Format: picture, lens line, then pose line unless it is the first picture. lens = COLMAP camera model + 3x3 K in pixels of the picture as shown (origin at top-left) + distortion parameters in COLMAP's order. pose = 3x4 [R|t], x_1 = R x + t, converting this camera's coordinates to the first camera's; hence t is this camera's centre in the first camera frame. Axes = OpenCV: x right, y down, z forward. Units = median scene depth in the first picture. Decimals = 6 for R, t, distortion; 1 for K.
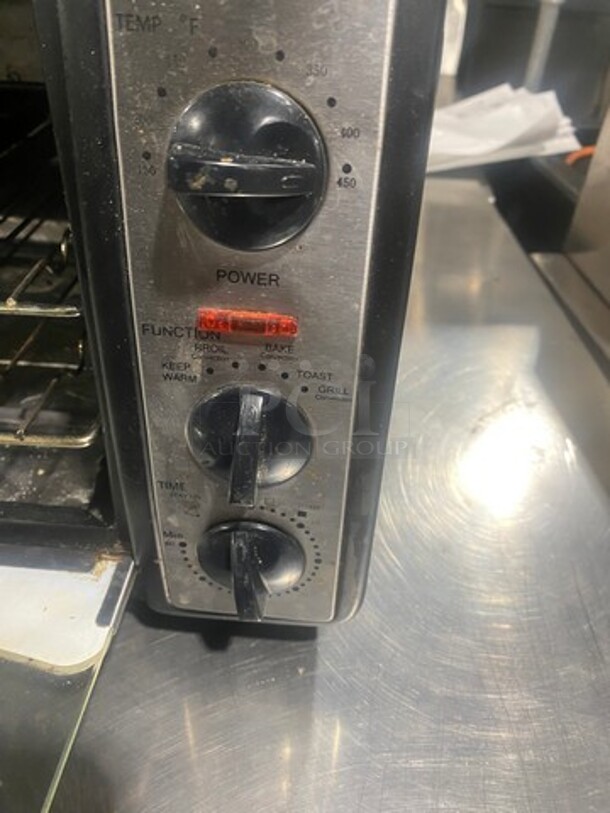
lens RADIAL K [[617.9, 0, 305.0], [0, 617.9, 406.5], [0, 0, 1]] dist [0.003249, -0.001626]
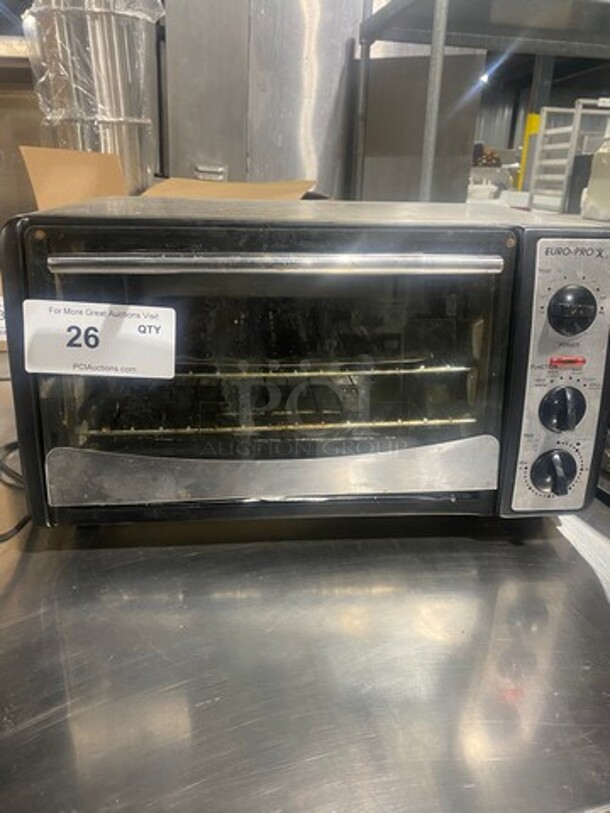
lens RADIAL K [[617.9, 0, 305.0], [0, 617.9, 406.5], [0, 0, 1]] dist [0.003249, -0.001626]
pose [[0.987761, -0.077096, 0.135586, -1.619805], [0.115676, 0.945220, -0.305250, 0.760882], [-0.104625, 0.317198, 0.942570, -1.443471]]
